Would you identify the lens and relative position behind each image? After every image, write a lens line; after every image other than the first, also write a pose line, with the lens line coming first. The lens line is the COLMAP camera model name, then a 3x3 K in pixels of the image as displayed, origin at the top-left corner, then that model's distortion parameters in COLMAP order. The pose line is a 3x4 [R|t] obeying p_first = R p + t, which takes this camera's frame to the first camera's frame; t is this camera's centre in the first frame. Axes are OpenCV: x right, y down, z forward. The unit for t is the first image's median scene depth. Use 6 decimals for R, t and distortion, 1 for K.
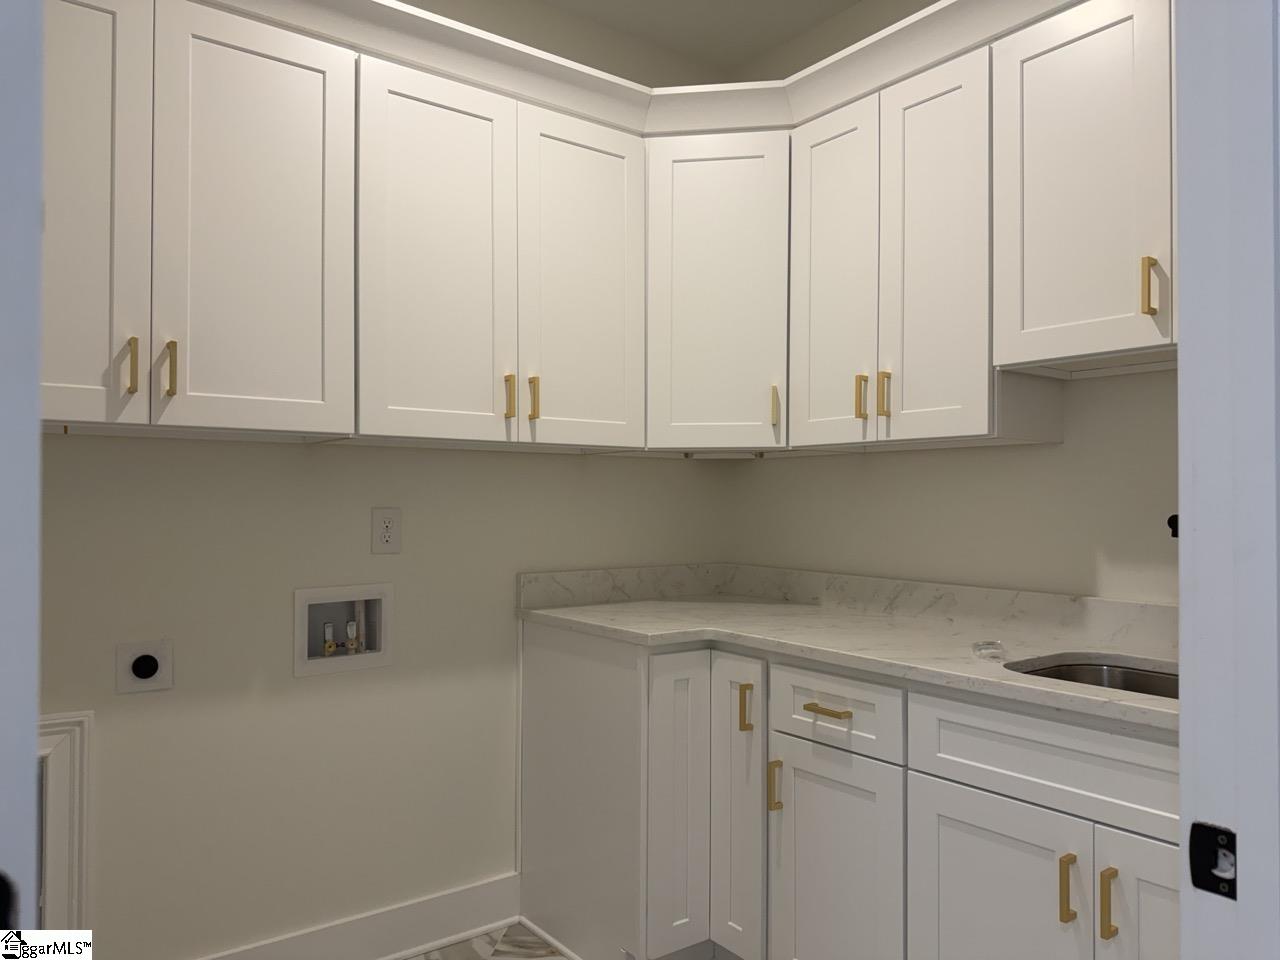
lens RADIAL K [[905.2, 0, 635.0], [0, 905.2, 490.2], [0, 0, 1]] dist [0.061972, -0.067355]
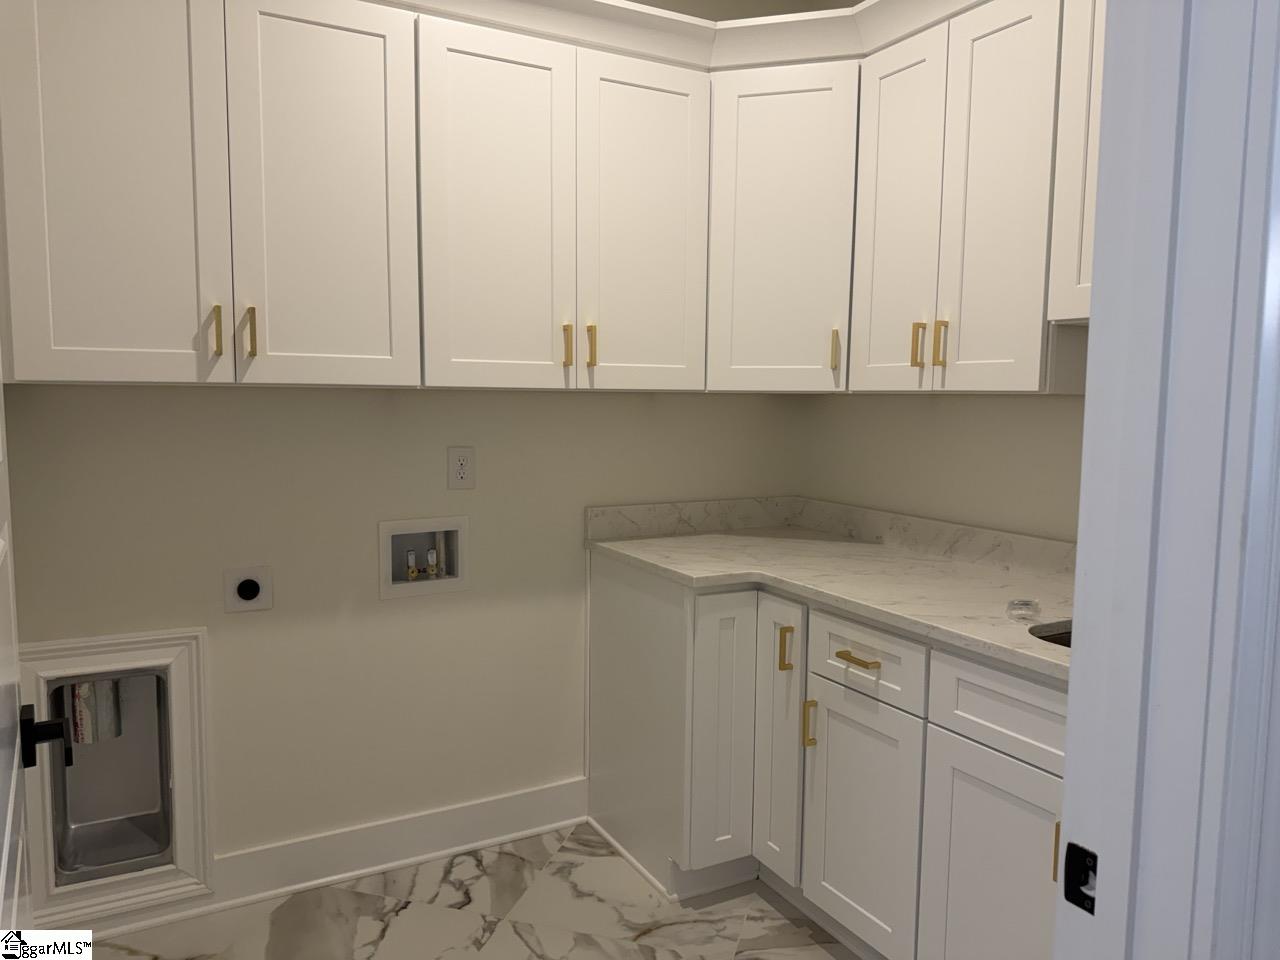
lens RADIAL K [[905.2, 0, 636.5], [0, 905.2, 478.6], [0, 0, 1]] dist [0.061972, -0.067355]
pose [[0.989742, 0.021014, -0.141312, 0.090647], [-0.006235, 0.994535, 0.104222, -0.060340], [0.142730, -0.102271, 0.984464, -0.030244]]
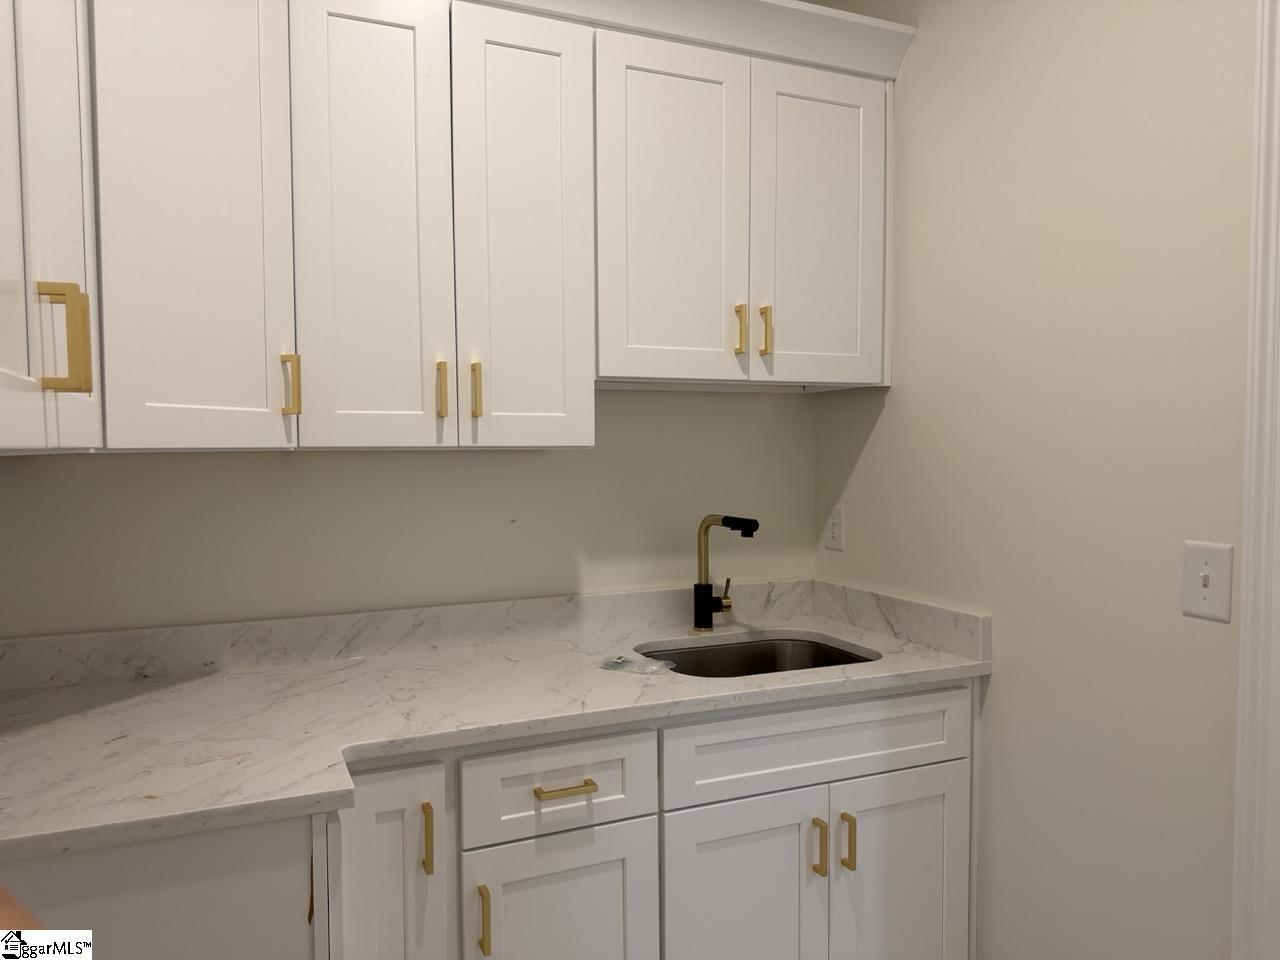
lens RADIAL K [[905.2, 0, 647.5], [0, 905.2, 482.0], [0, 0, 1]] dist [0.061972, -0.067355]
pose [[0.214498, -0.043867, 0.975739, -0.481771], [-0.004940, 0.998929, 0.045995, -0.060266], [-0.976712, -0.014686, 0.214051, 0.662817]]
